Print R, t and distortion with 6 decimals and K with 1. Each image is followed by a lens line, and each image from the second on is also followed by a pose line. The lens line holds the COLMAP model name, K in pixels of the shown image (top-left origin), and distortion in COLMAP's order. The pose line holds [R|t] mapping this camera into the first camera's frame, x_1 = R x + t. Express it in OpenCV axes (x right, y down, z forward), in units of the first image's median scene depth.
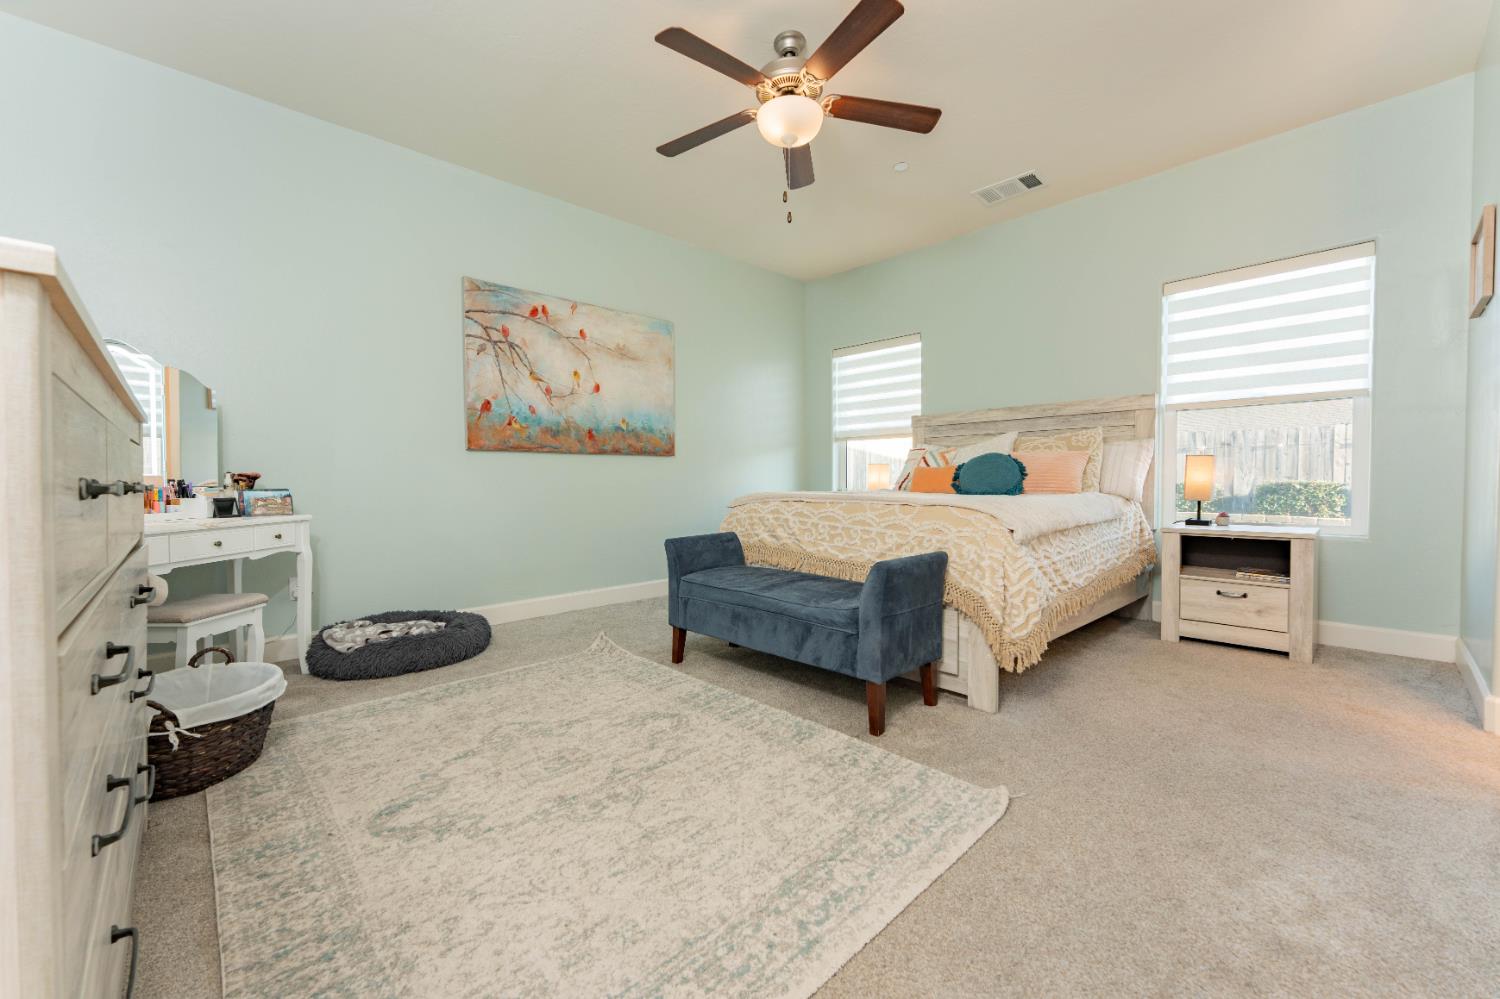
lens RADIAL K [[592.7, 0, 745.2], [0, 592.7, 495.3], [0, 0, 1]] dist [-0.000625, -0.000060]
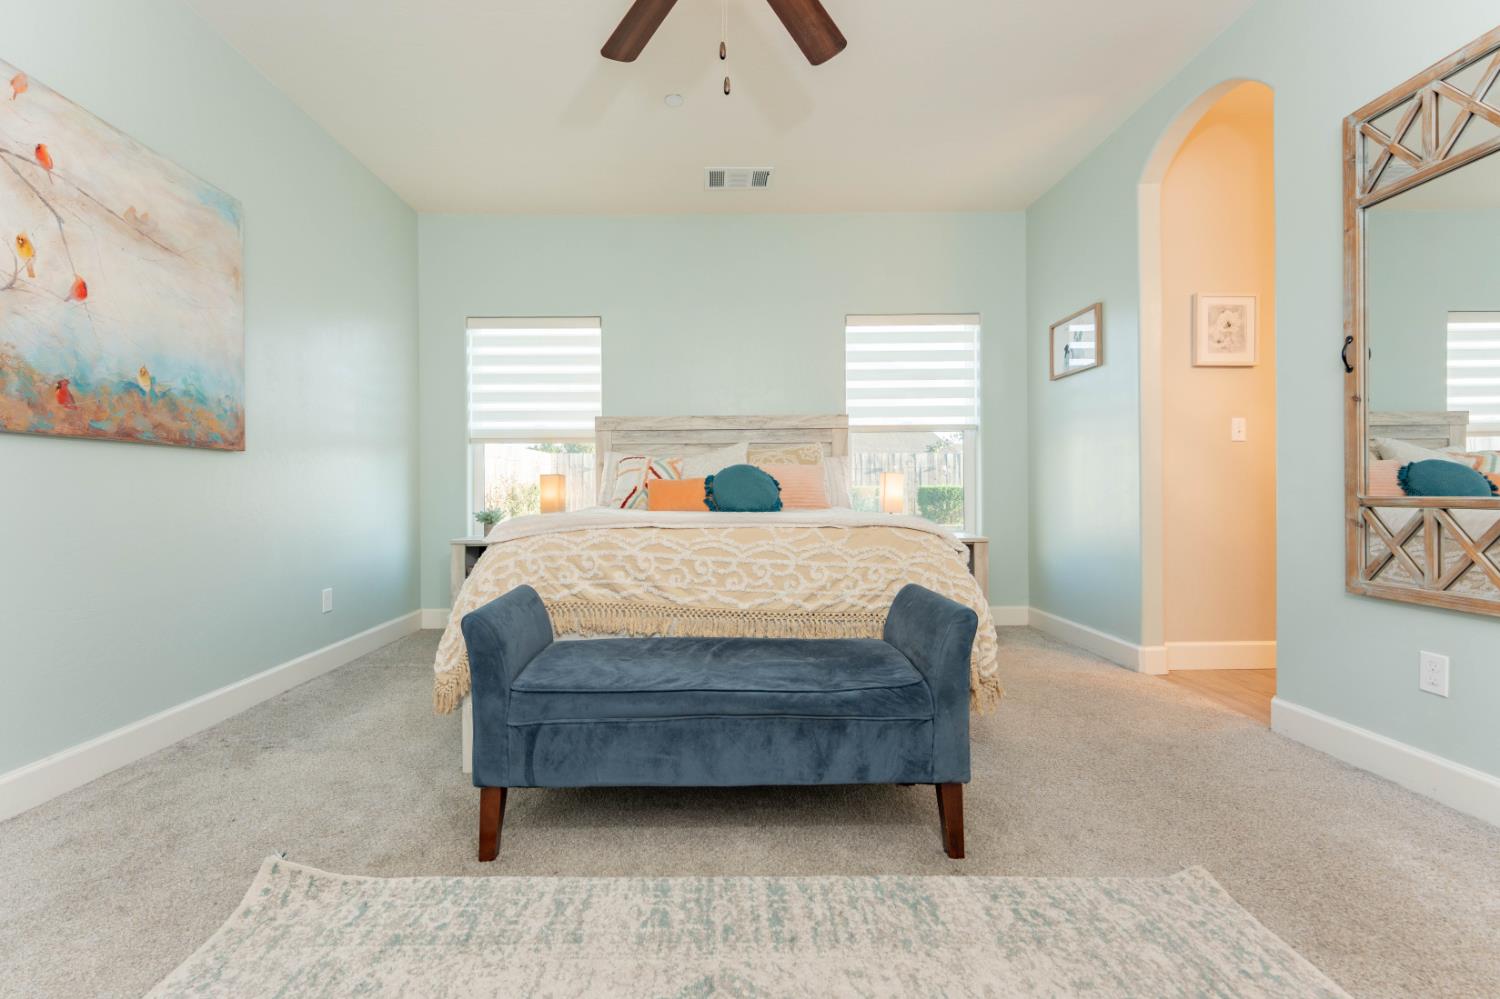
lens RADIAL K [[626.9, 0, 729.1], [0, 626.9, 490.6], [0, 0, 1]] dist [0.001003, -0.000296]
pose [[0.693476, 0.002735, 0.720474, -0.323967], [0.021614, 0.999464, -0.024599, -0.011199], [-0.720155, 0.032631, 0.693045, 0.426142]]
